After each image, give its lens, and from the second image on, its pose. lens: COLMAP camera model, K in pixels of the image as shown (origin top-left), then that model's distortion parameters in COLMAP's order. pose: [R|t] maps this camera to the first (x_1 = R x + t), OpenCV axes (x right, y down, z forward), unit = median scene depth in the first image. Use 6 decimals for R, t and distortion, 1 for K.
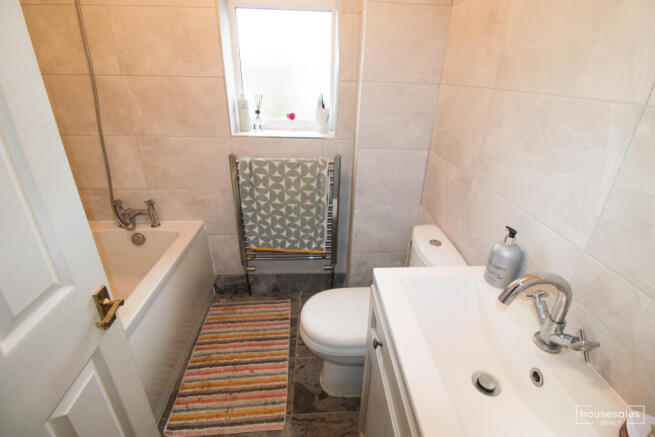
lens RADIAL K [[304.8, 0, 339.0], [0, 304.8, 207.1], [0, 0, 1]] dist [0.002555, -0.013787]
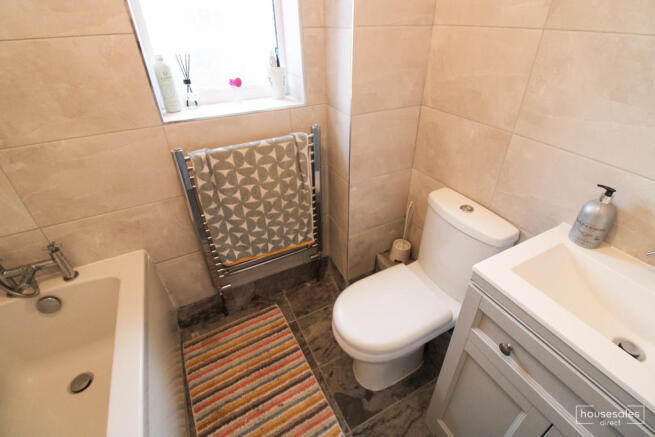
lens RADIAL K [[304.8, 0, 339.0], [0, 304.8, 207.1], [0, 0, 1]] dist [0.002555, -0.013787]
pose [[0.915761, -0.244277, 0.318921, -0.251605], [0.193145, 0.963832, 0.183640, -0.099956], [-0.352245, -0.106572, 0.929820, 0.205126]]
